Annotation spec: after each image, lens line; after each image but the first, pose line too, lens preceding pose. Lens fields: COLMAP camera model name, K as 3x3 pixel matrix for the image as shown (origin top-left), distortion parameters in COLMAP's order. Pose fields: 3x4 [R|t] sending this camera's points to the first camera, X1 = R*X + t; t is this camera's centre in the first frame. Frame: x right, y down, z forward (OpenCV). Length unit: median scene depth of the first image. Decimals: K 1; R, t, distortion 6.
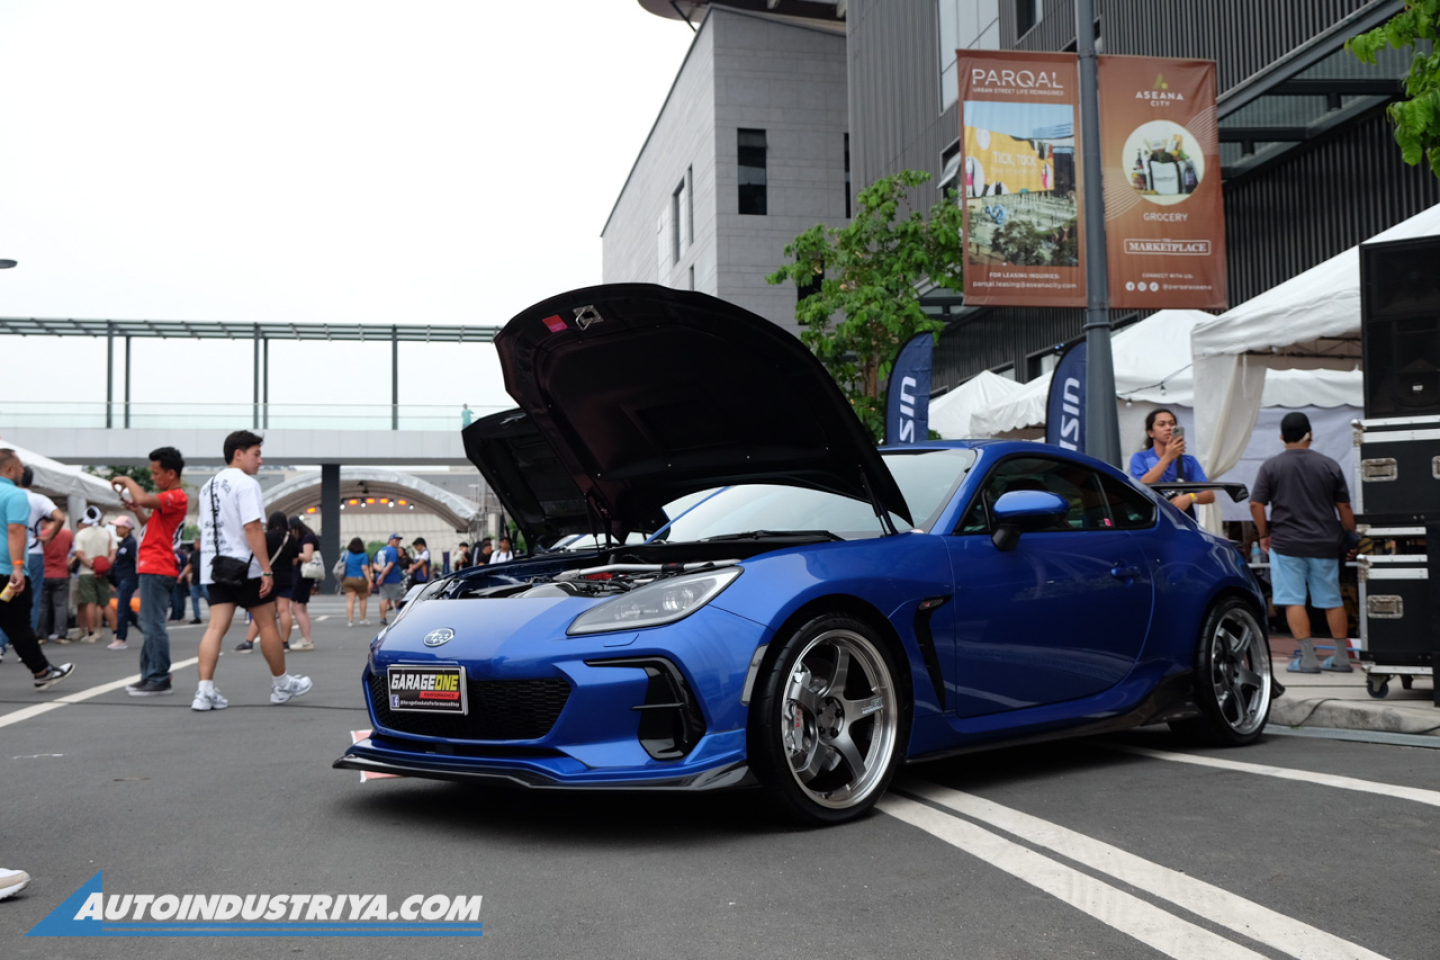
lens RADIAL K [[1489.4, 0, 720.0], [0, 1489.4, 480.0], [0, 0, 1]] dist [-0.006580, -0.003167]
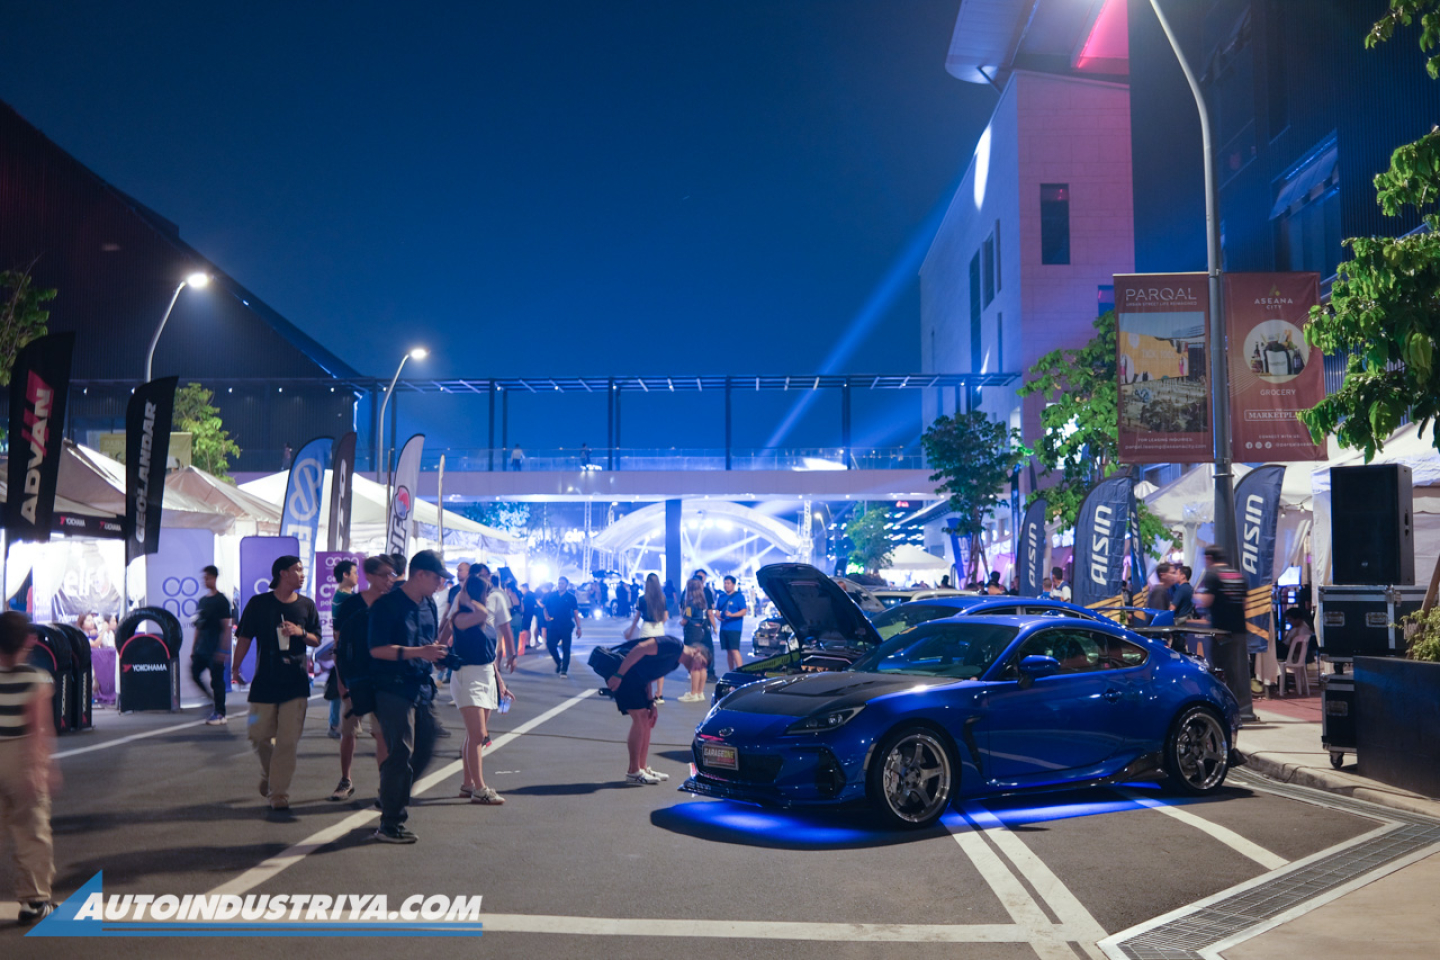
lens RADIAL K [[1489.4, 0, 720.0], [0, 1489.4, 480.0], [0, 0, 1]] dist [-0.006580, -0.003167]
pose [[0.975063, -0.005676, -0.221855, 0.107927], [0.005017, 0.999981, -0.003536, -0.096855], [0.221871, 0.002335, 0.975073, -0.420518]]
